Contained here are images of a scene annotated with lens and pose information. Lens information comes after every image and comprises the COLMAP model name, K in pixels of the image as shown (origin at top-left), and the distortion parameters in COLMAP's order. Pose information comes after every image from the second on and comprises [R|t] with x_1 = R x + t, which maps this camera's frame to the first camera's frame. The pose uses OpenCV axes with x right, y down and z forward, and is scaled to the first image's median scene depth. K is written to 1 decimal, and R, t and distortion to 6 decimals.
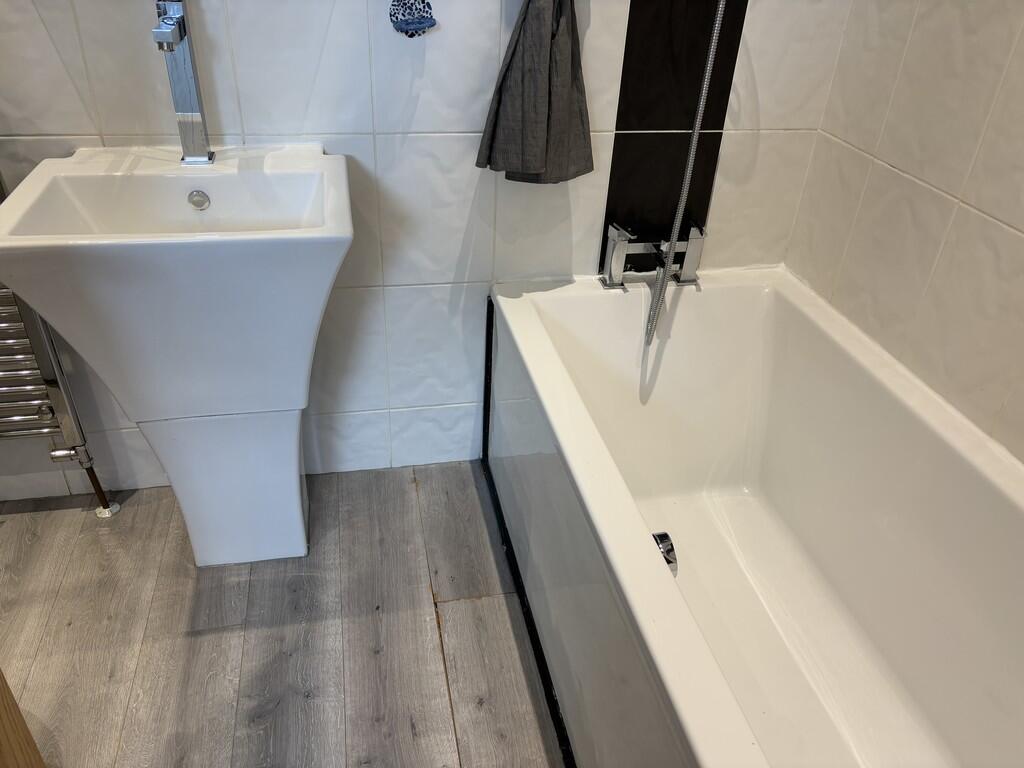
lens RADIAL K [[779.7, 0, 508.4], [0, 779.7, 389.4], [0, 0, 1]] dist [0.022420, -0.007119]
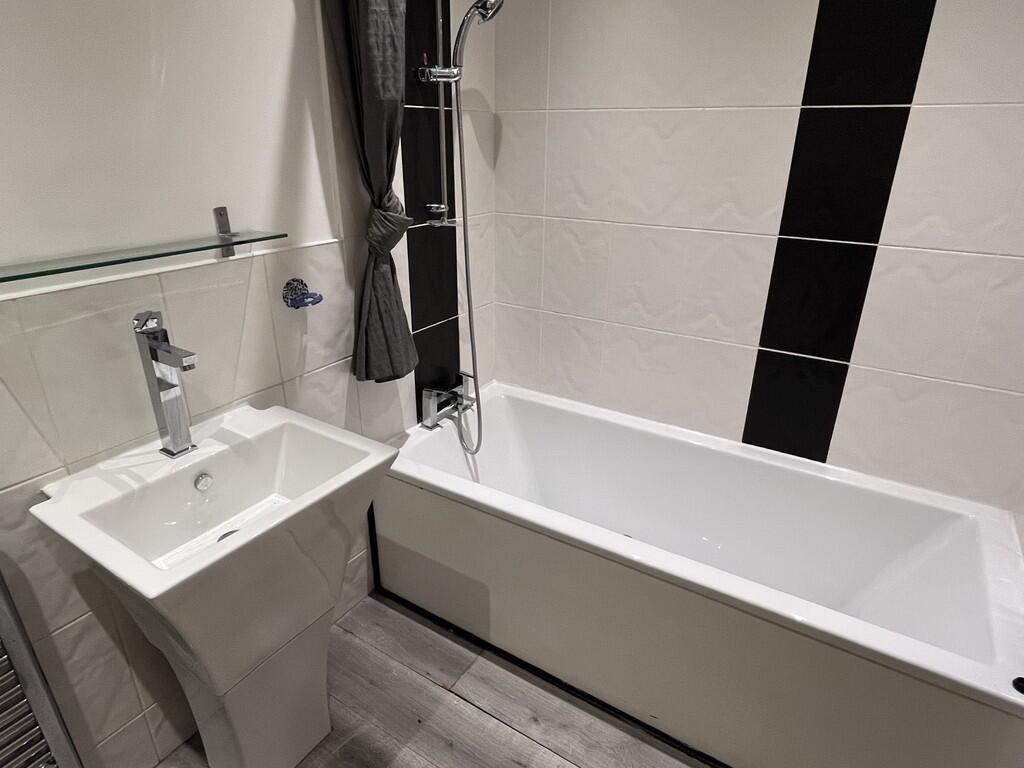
lens RADIAL K [[604.9, 0, 510.0], [0, 604.9, 385.1], [0, 0, 1]] dist [-0.019142, 0.013951]
pose [[0.696051, -0.313132, 0.646113, -0.538373], [0.409593, 0.912268, 0.000871, -0.165074], [-0.589701, 0.264037, 0.763241, 0.017989]]
